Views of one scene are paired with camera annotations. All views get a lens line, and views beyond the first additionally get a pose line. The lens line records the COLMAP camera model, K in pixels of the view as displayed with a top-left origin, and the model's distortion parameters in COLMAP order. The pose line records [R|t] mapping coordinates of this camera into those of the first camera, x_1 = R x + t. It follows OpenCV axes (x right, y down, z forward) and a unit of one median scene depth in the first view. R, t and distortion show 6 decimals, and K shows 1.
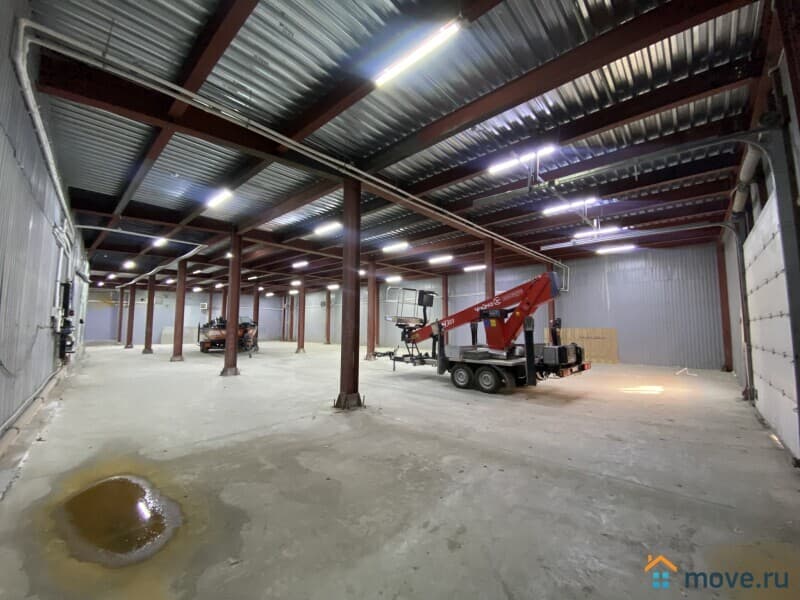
lens RADIAL K [[326.9, 0, 400.6], [0, 326.9, 299.0], [0, 0, 1]] dist [0.011654, -0.013892]
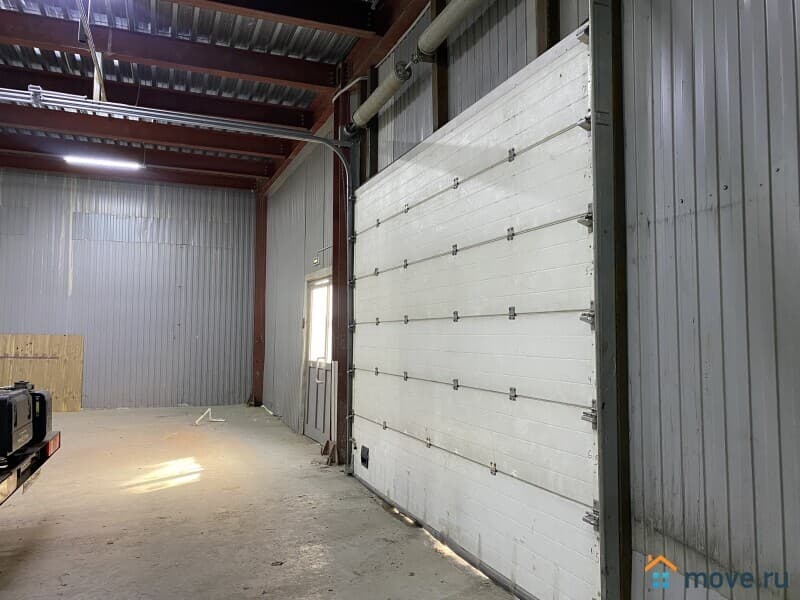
lens RADIAL K [[600.0, 0, 400.5], [0, 600.0, 298.8], [0, 0, 1]] dist [0.009399, 0.001616]
pose [[0.433914, 0.053386, 0.899371, 0.100034], [-0.081401, 0.996483, -0.019878, 0.022566], [-0.897269, -0.064584, 0.436734, 0.278470]]
